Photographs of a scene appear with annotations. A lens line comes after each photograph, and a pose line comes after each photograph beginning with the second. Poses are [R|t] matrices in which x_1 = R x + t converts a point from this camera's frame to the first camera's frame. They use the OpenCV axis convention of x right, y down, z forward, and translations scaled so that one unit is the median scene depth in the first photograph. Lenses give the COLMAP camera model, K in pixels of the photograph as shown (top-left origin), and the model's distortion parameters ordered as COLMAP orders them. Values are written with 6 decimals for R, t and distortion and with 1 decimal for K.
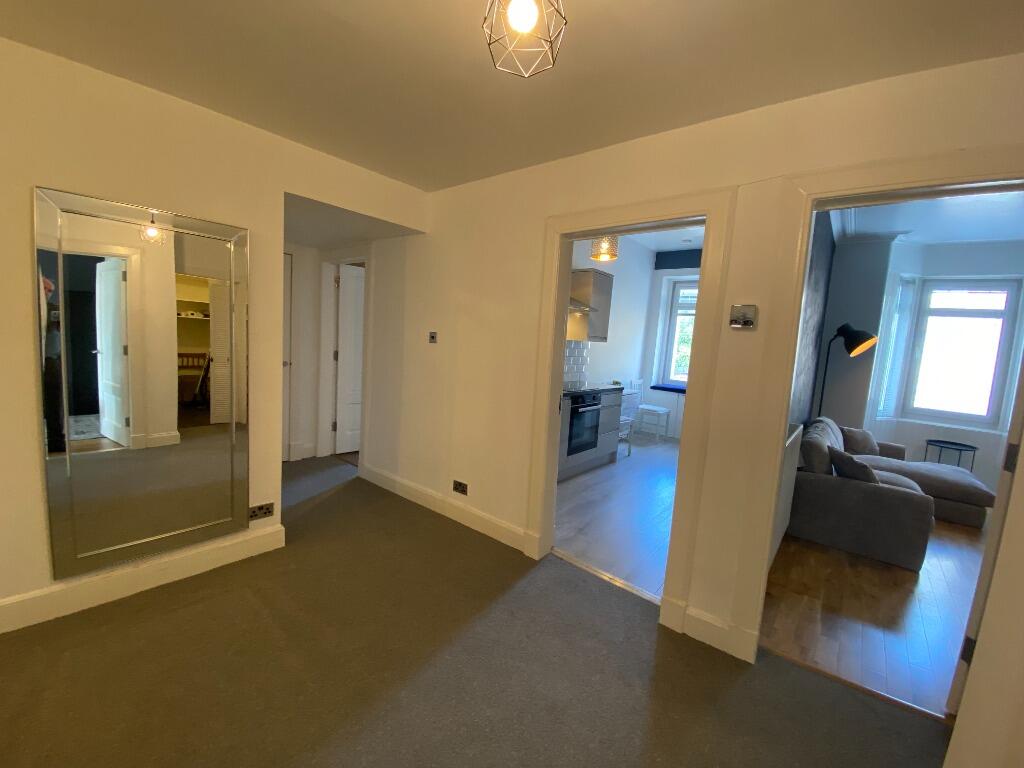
lens RADIAL K [[415.6, 0, 509.1], [0, 415.6, 379.5], [0, 0, 1]] dist [0.054032, -0.037390]
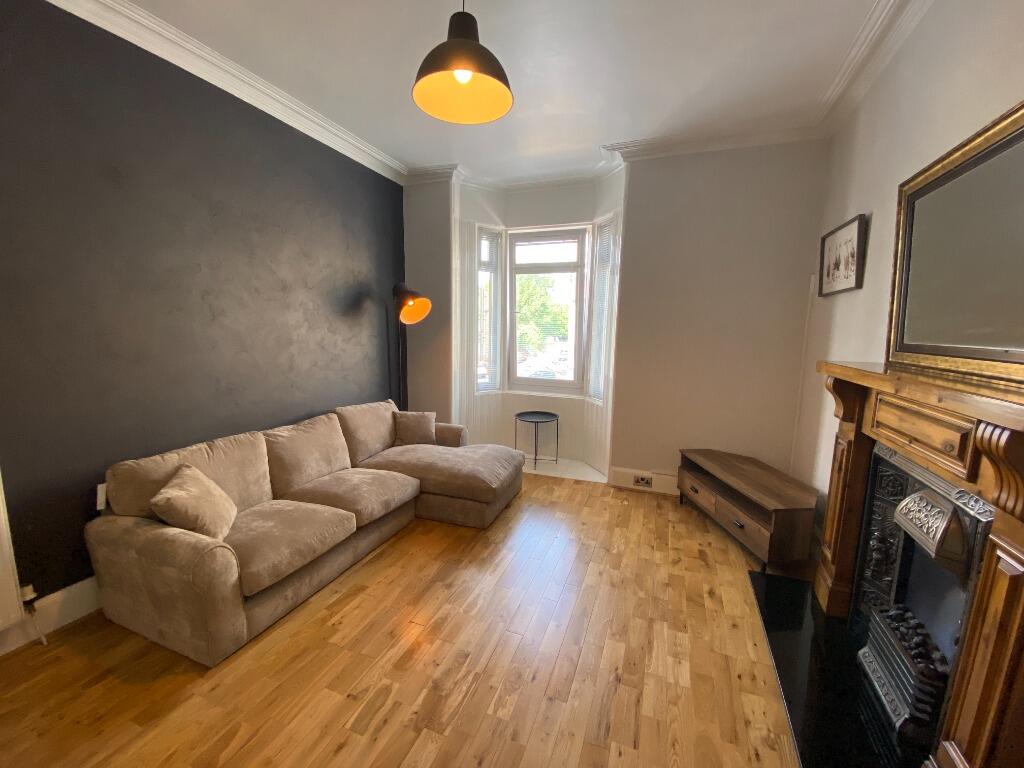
lens RADIAL K [[415.6, 0, 509.1], [0, 415.6, 379.5], [0, 0, 1]] dist [0.054032, -0.037390]
pose [[0.949038, -0.085207, 0.303425, 0.747902], [0.074103, 0.996097, 0.047947, 0.029715], [-0.306326, -0.023019, 0.951648, 0.179602]]
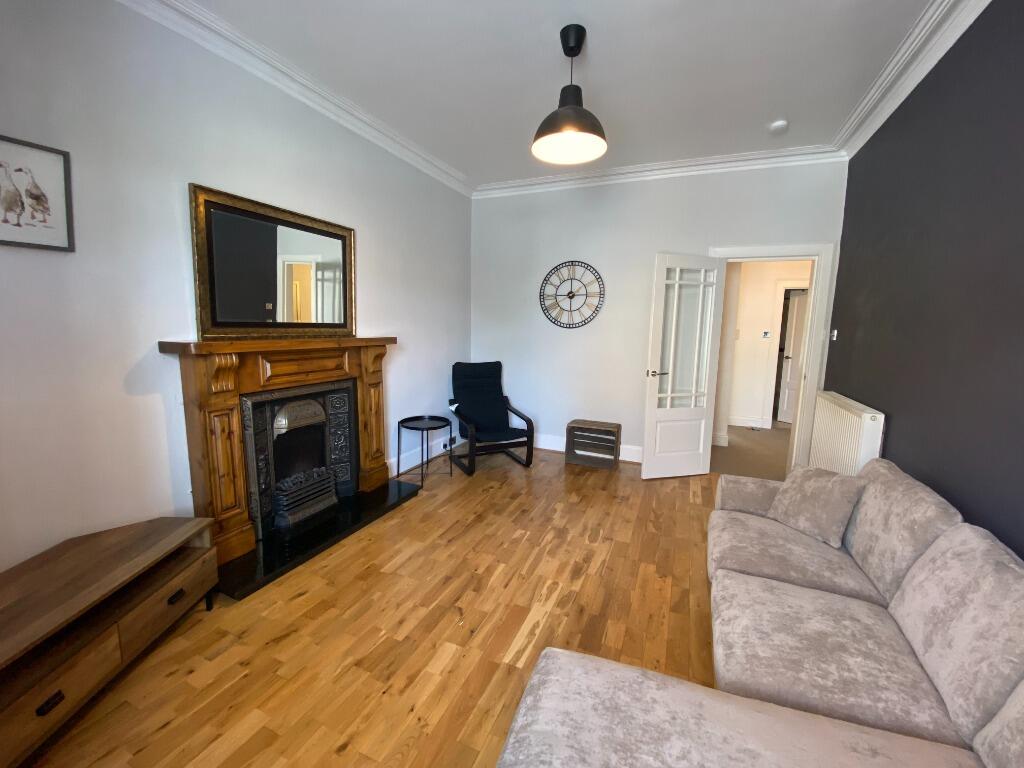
lens RADIAL K [[415.6, 0, 509.1], [0, 415.6, 379.5], [0, 0, 1]] dist [0.054032, -0.037390]
pose [[-0.957596, -0.048290, -0.284039, 1.022148], [-0.109098, 0.973217, 0.202351, -0.027675], [0.266660, 0.224758, -0.937217, 1.004580]]
